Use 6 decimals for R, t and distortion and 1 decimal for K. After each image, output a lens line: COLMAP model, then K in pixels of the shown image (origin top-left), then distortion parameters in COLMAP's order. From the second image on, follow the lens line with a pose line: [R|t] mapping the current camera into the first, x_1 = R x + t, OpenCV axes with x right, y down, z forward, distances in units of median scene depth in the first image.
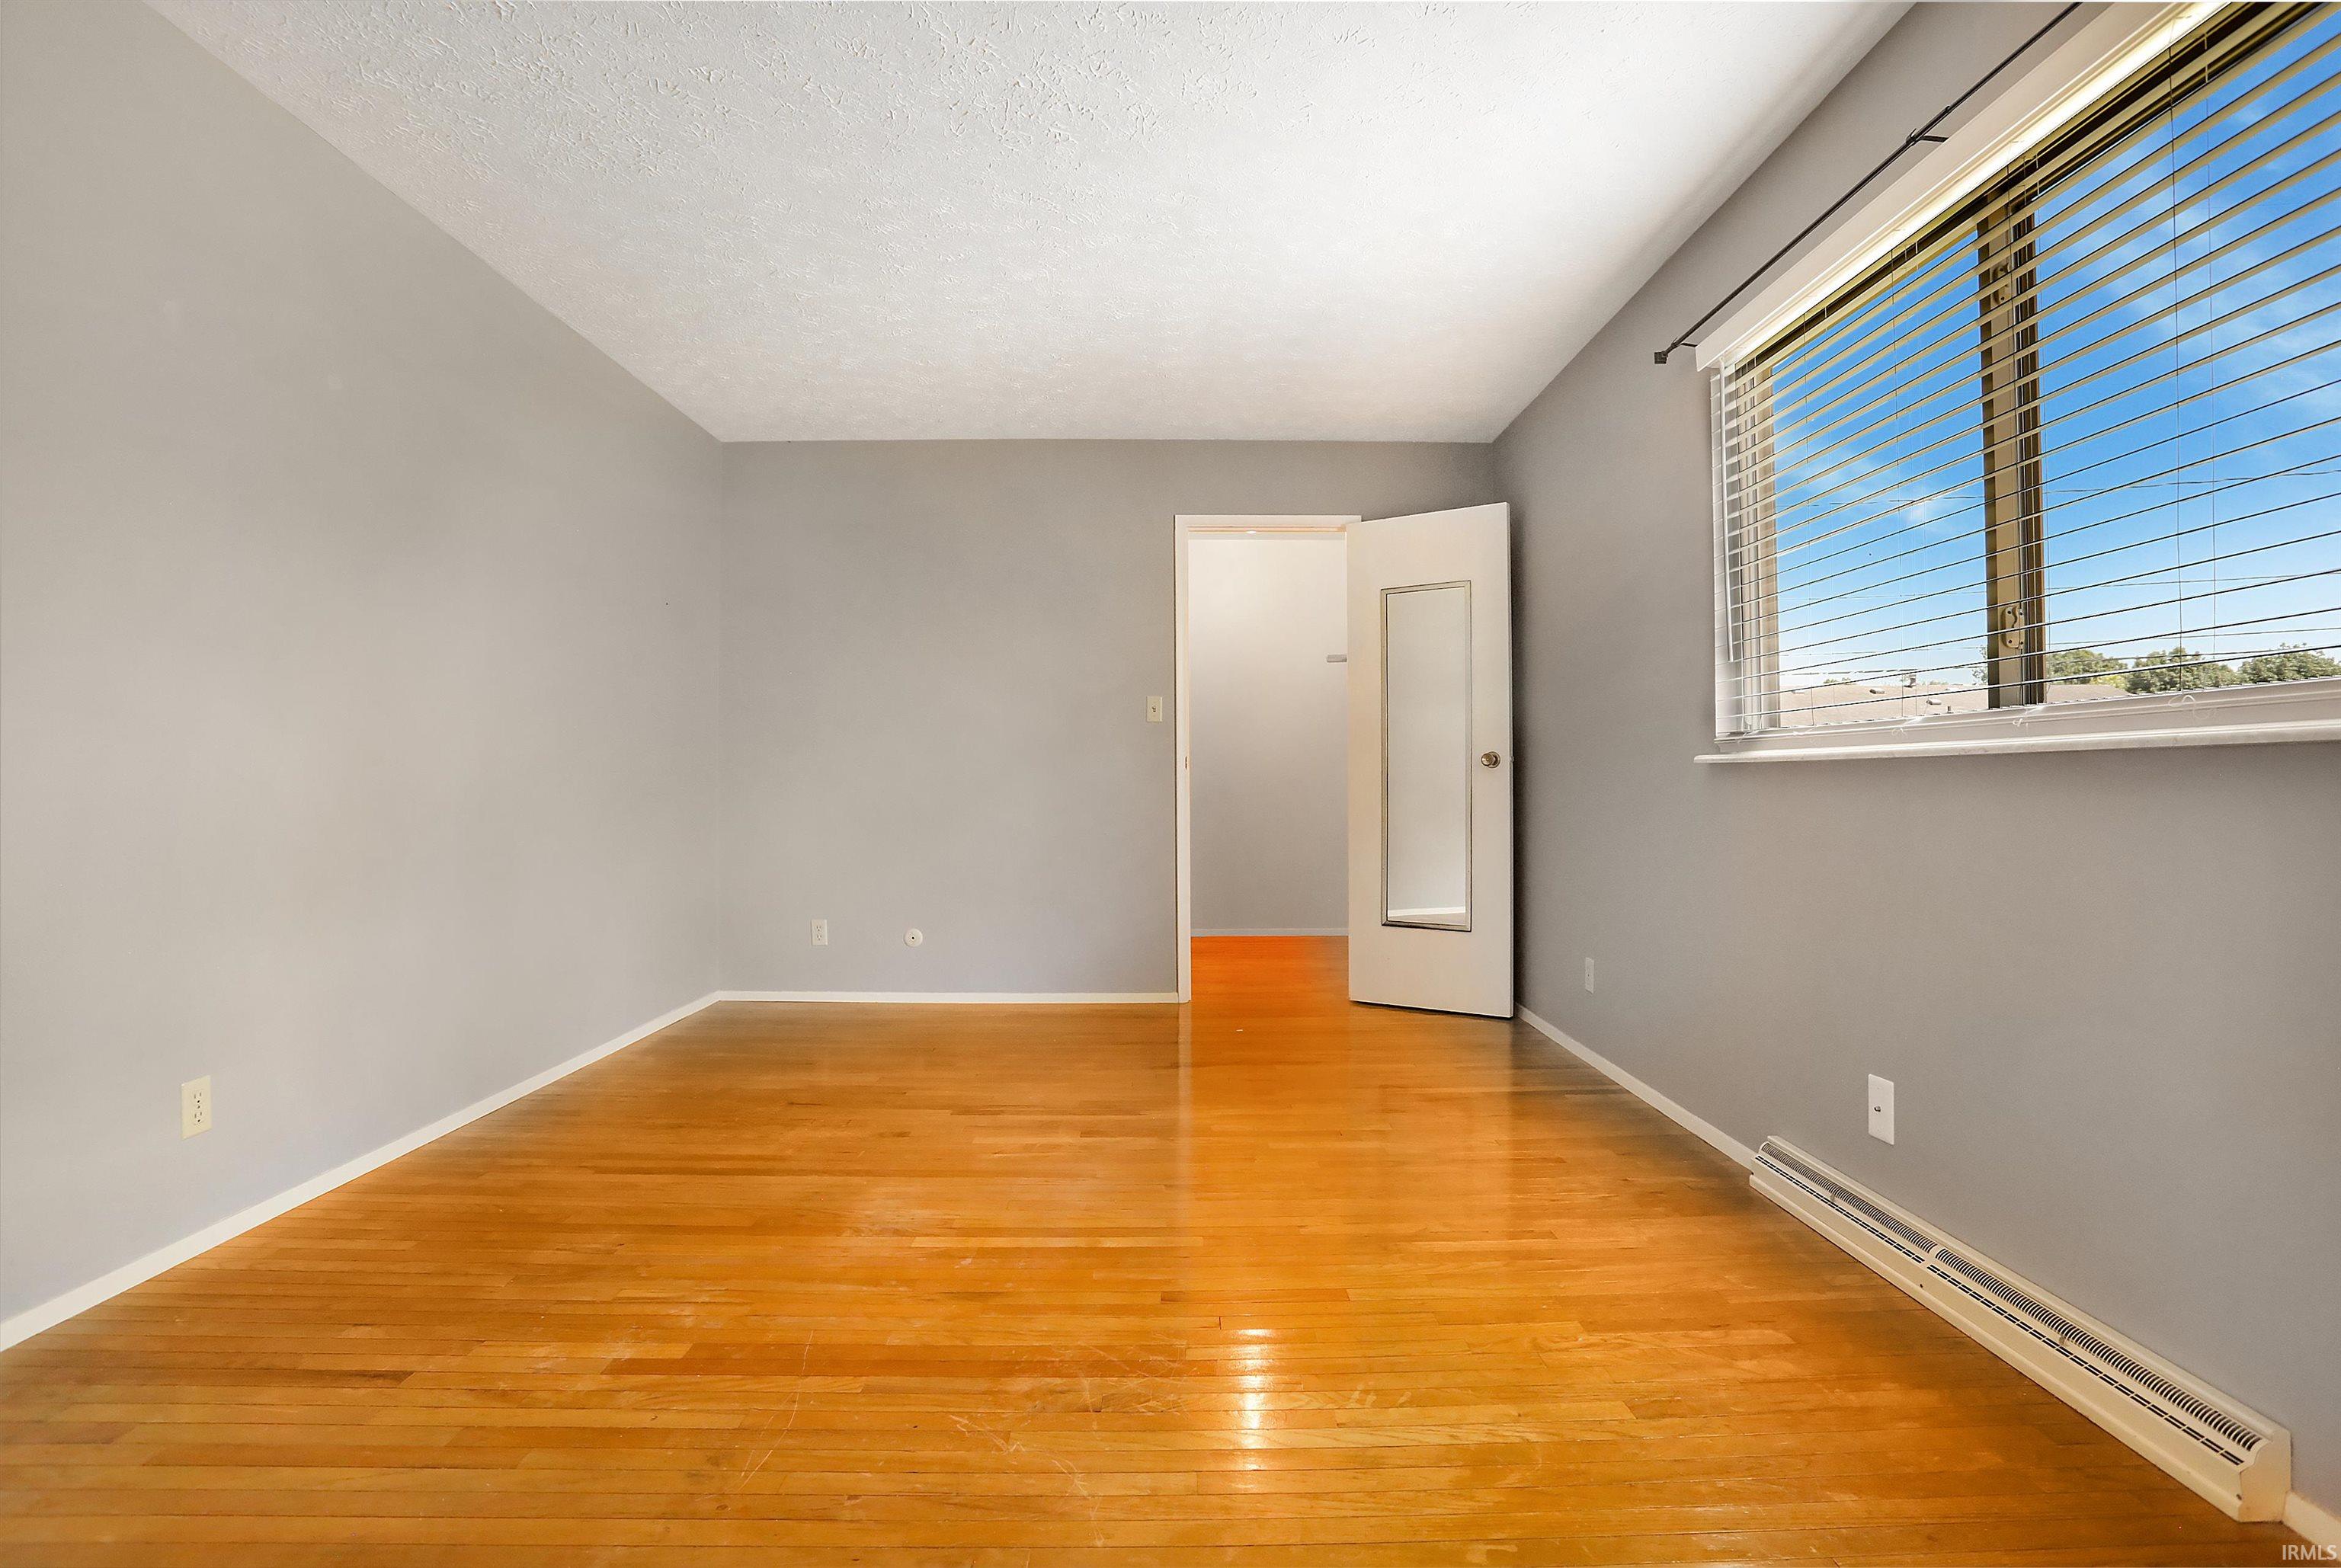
lens RADIAL K [[1129.7, 0, 1183.6], [0, 1129.7, 778.9], [0, 0, 1]] dist [-0.073795, 0.028921]
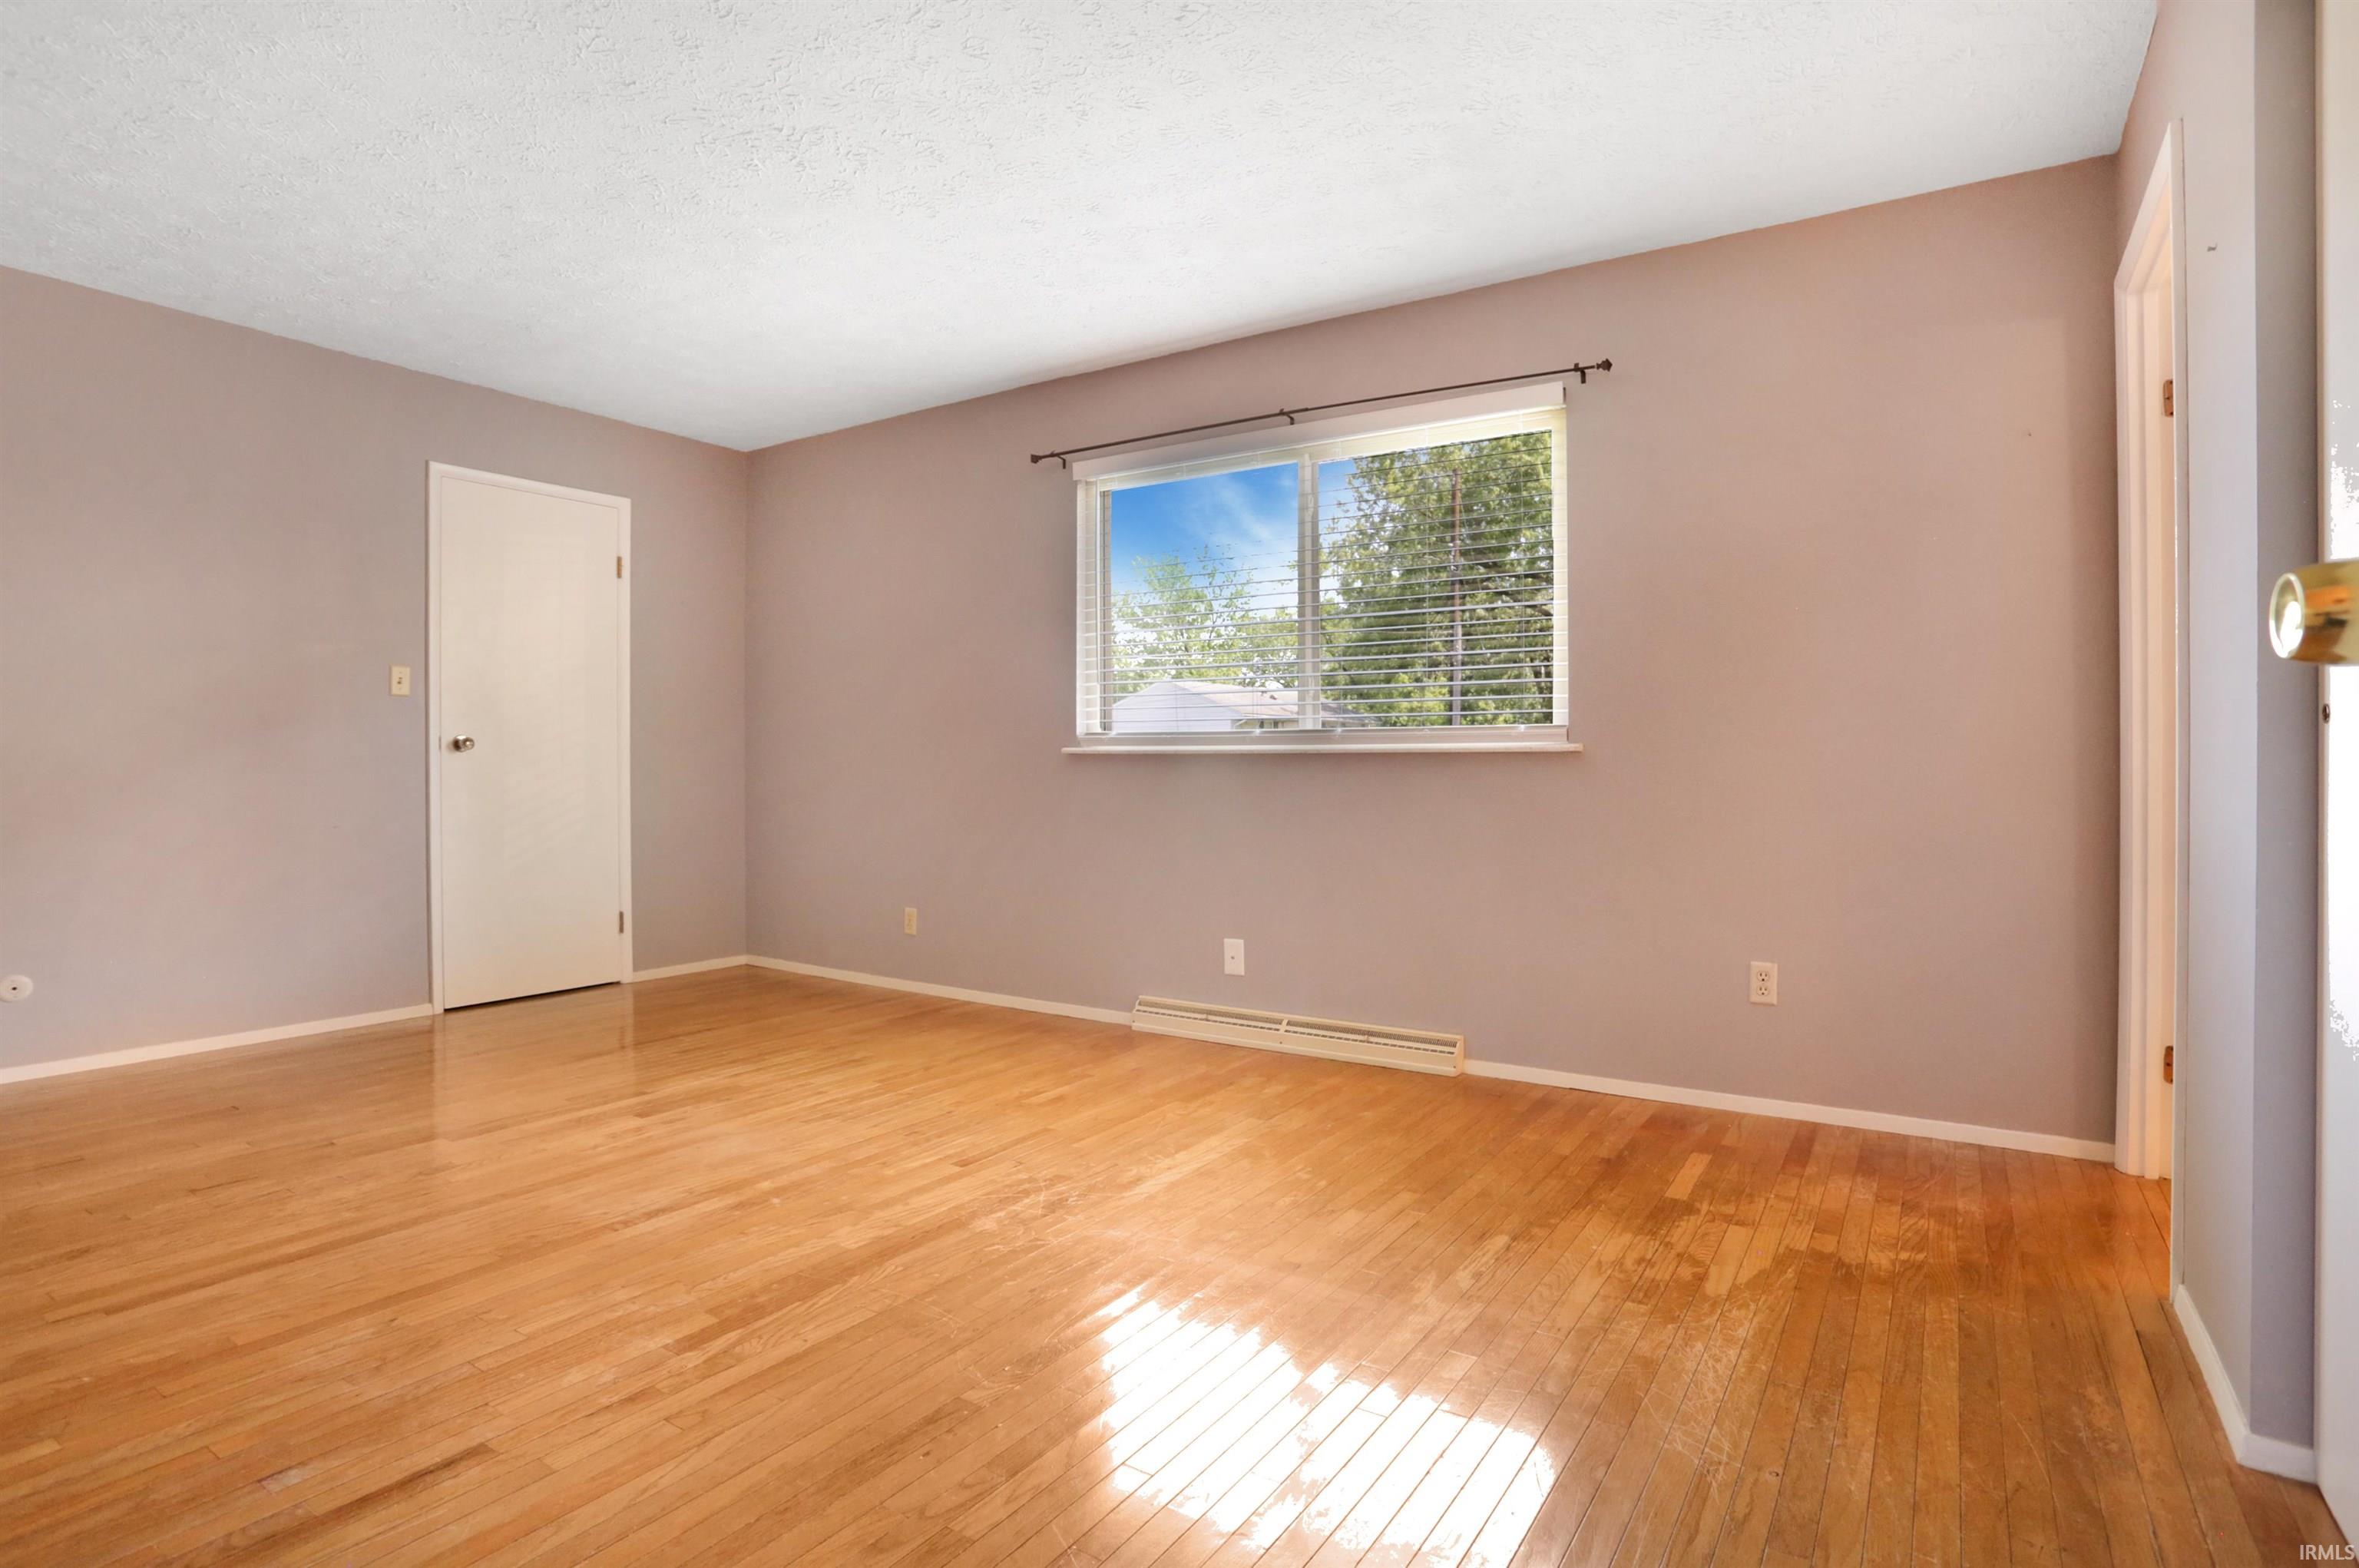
lens RADIAL K [[1174.3, 0, 1192.1], [0, 1174.3, 771.1], [0, 0, 1]] dist [-0.074098, 0.034755]
pose [[0.570689, -0.005684, 0.821147, -0.943705], [-0.004599, 0.999938, 0.010117, -0.009664], [-0.821154, -0.009551, 0.570627, 0.005139]]
